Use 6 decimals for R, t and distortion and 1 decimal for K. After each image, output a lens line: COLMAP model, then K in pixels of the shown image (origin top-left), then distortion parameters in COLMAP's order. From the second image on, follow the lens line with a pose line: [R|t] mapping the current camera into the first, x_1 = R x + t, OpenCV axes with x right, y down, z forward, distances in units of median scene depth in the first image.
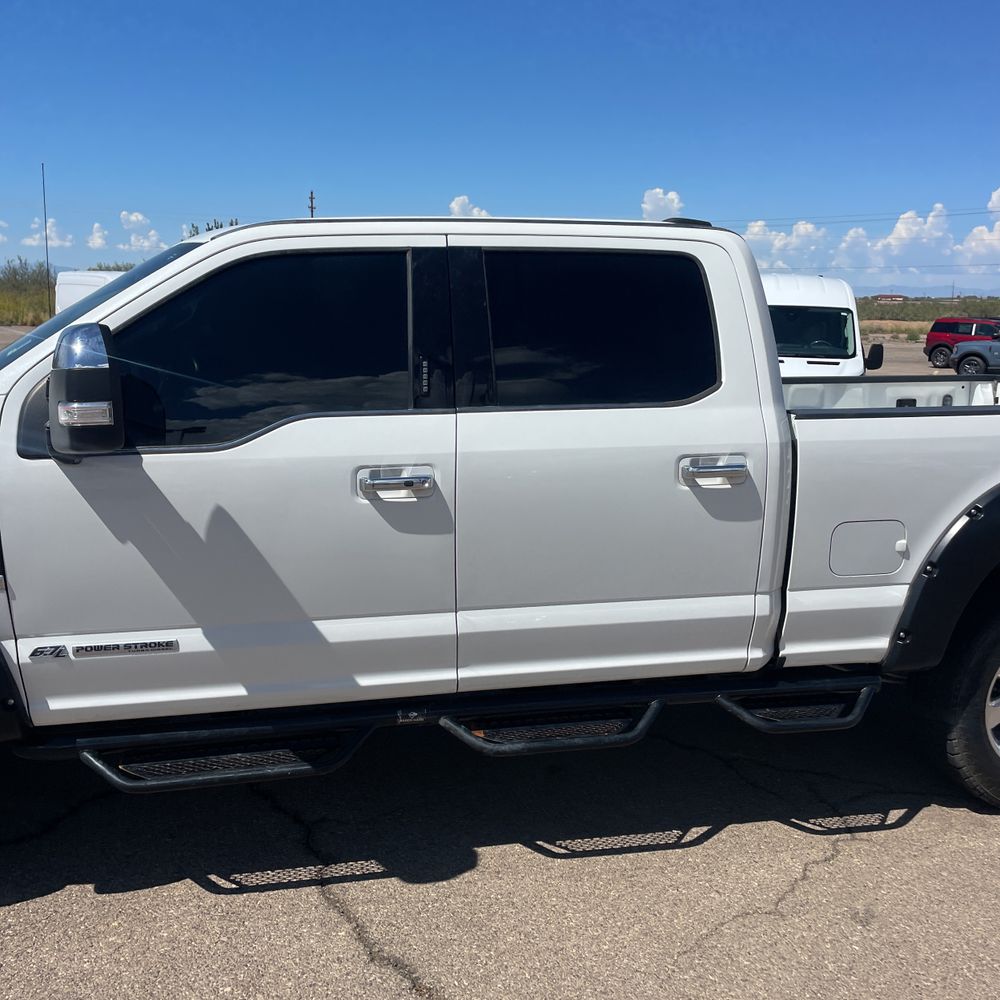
lens RADIAL K [[1003.9, 0, 496.2], [0, 1003.9, 488.6], [0, 0, 1]] dist [0.095174, -0.127489]
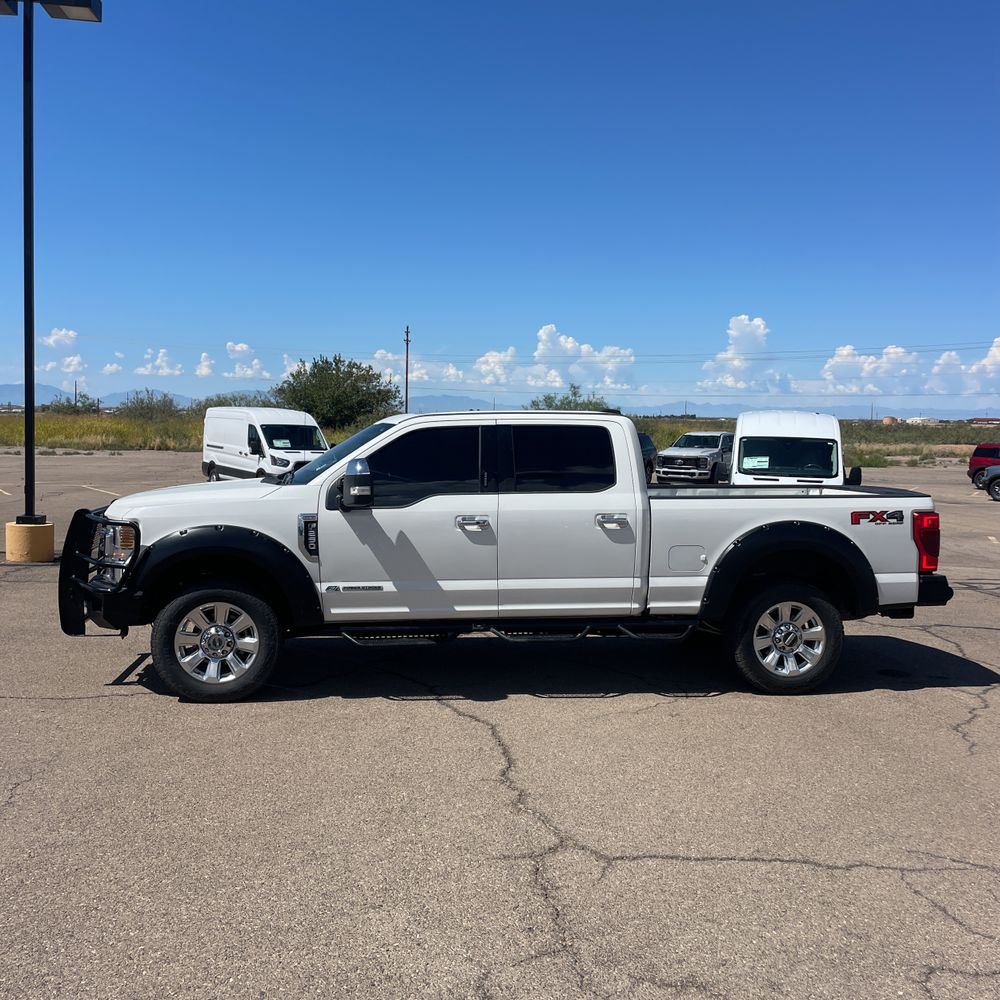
lens RADIAL K [[1003.9, 0, 496.2], [0, 1003.9, 488.6], [0, 0, 1]] dist [0.095174, -0.127489]
pose [[0.996326, 0.003632, -0.085562, 0.149773], [-0.013837, 0.992801, -0.118972, 0.184469], [0.084514, 0.119719, 0.989204, -1.281401]]
